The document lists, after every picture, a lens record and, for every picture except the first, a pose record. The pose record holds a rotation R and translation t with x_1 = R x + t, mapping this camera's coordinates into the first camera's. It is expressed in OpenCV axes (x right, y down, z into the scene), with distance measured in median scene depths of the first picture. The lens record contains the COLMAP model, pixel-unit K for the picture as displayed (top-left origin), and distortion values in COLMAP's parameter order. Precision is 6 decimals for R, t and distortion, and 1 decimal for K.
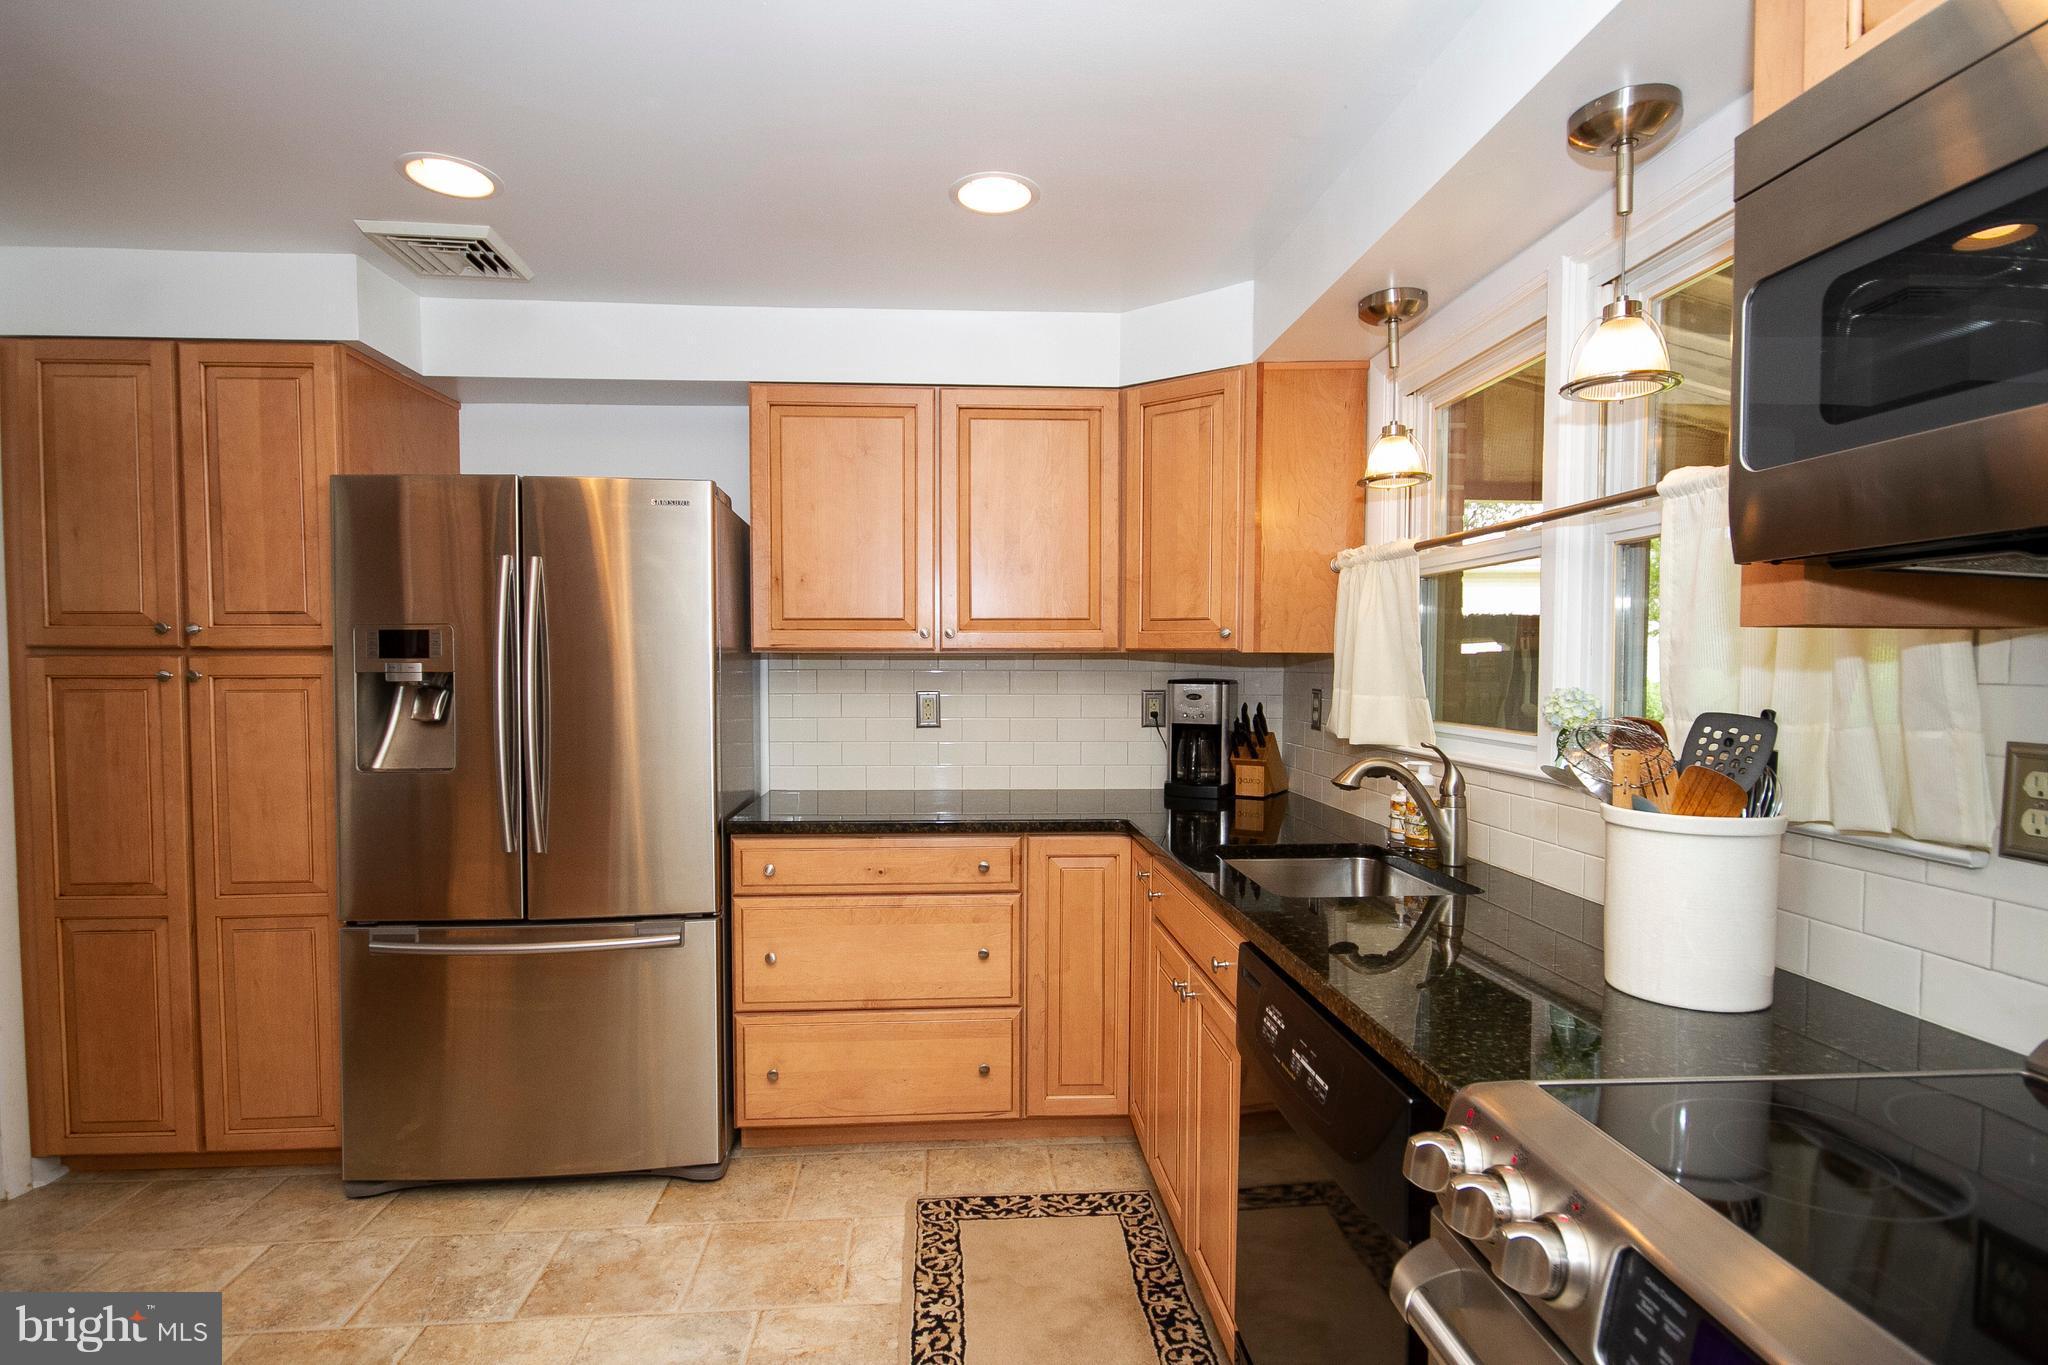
lens RADIAL K [[1139.8, 0, 1030.3], [0, 1139.8, 687.7], [0, 0, 1]] dist [0.012766, -0.000359]
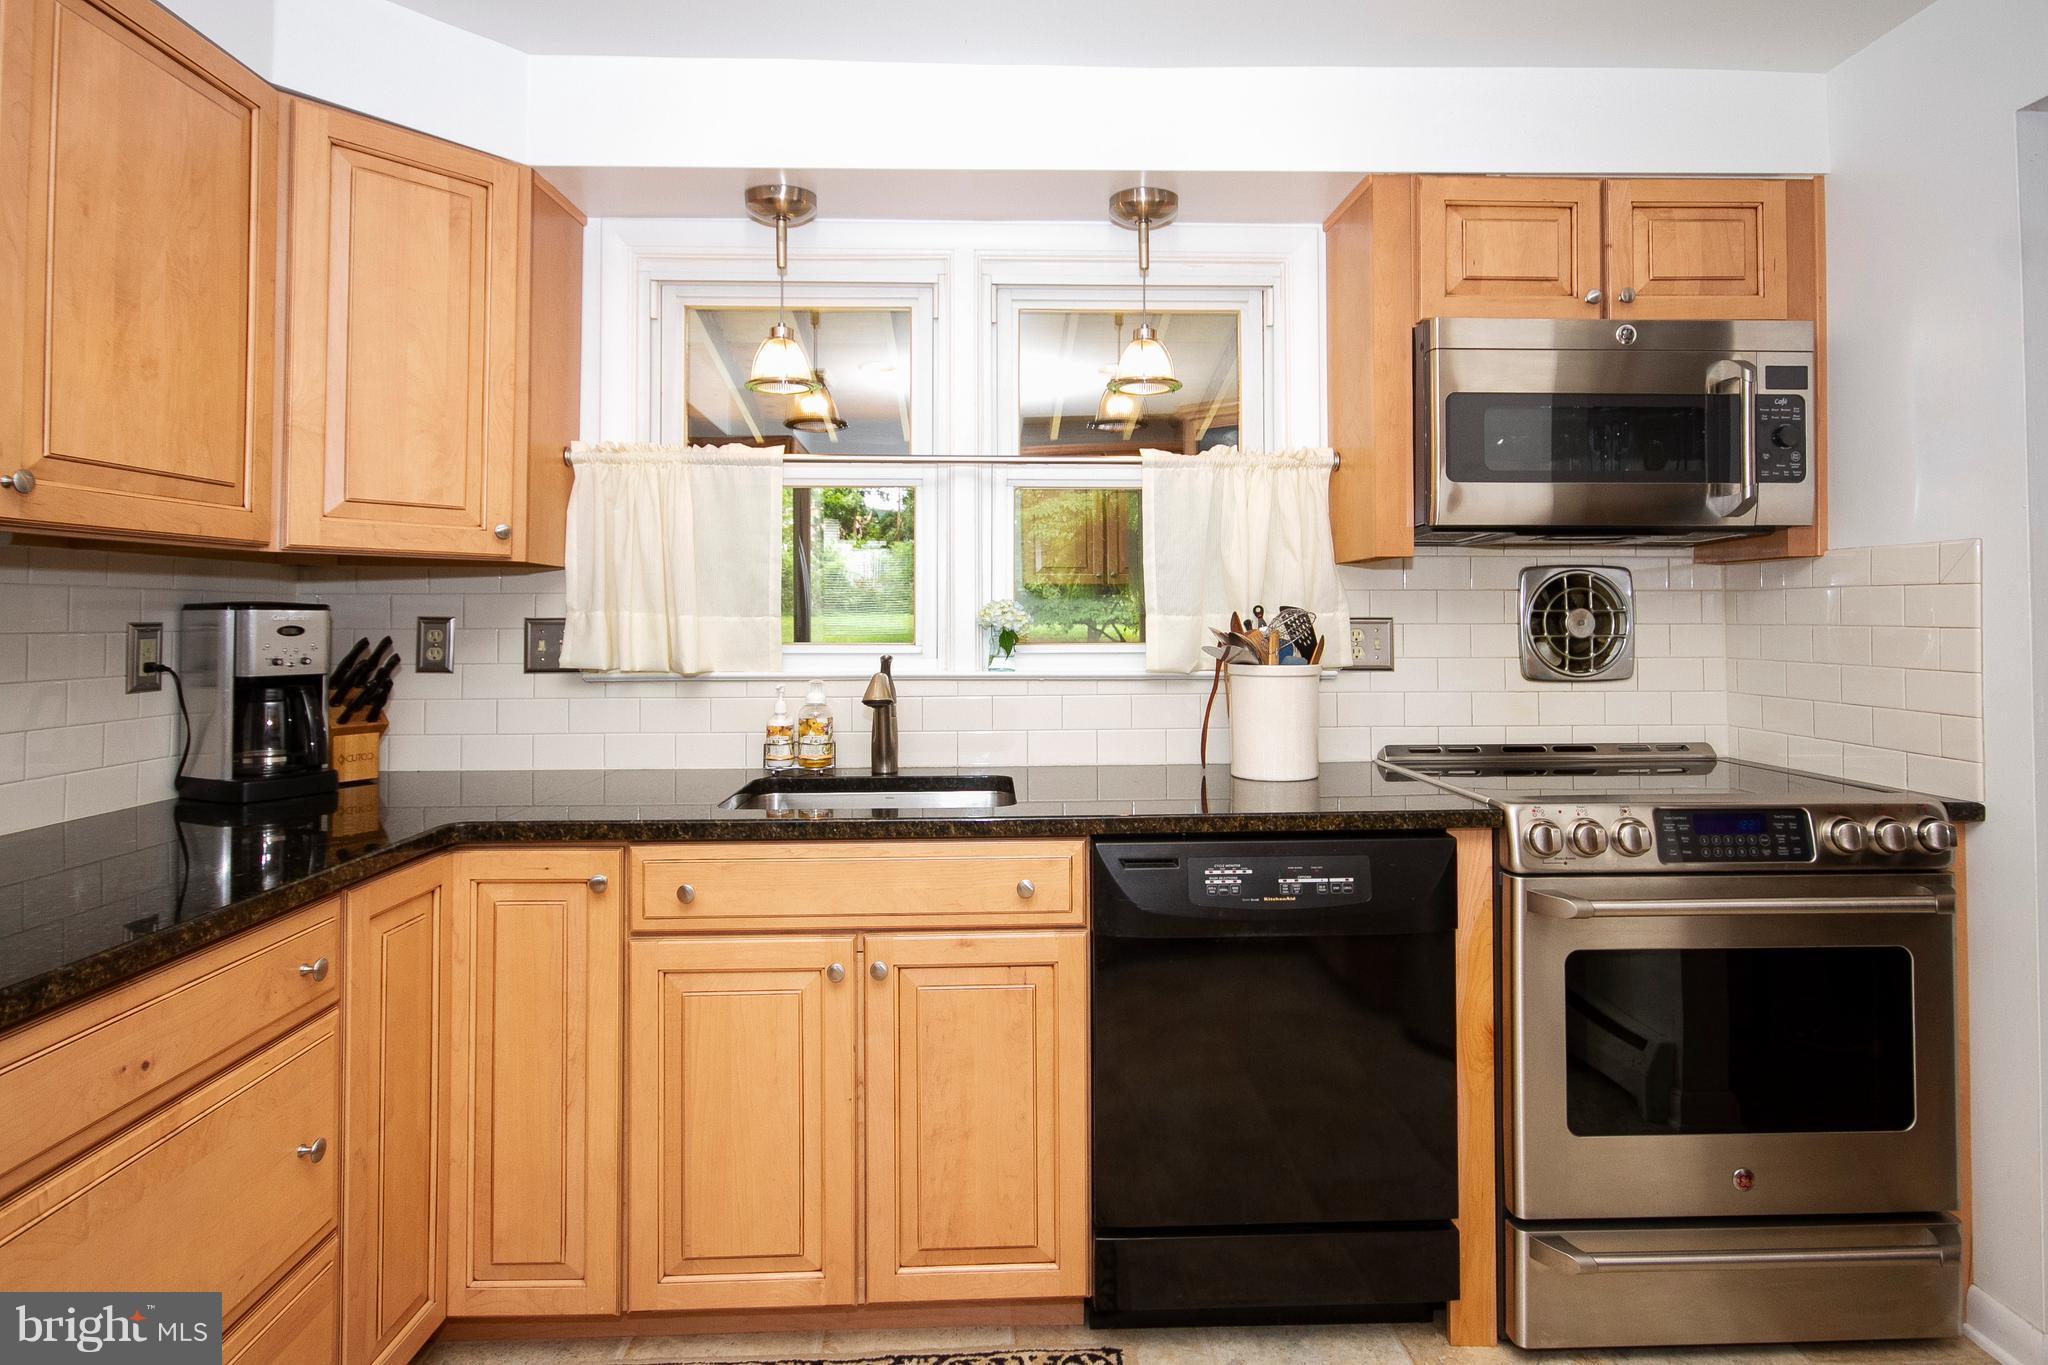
lens RADIAL K [[1139.8, 0, 1030.3], [0, 1139.8, 687.7], [0, 0, 1]] dist [0.012766, -0.000359]
pose [[0.044858, -0.060865, 0.997137, -0.491489], [0.021159, 0.997976, 0.059964, 0.010881], [-0.998769, 0.018409, 0.046055, 0.606156]]
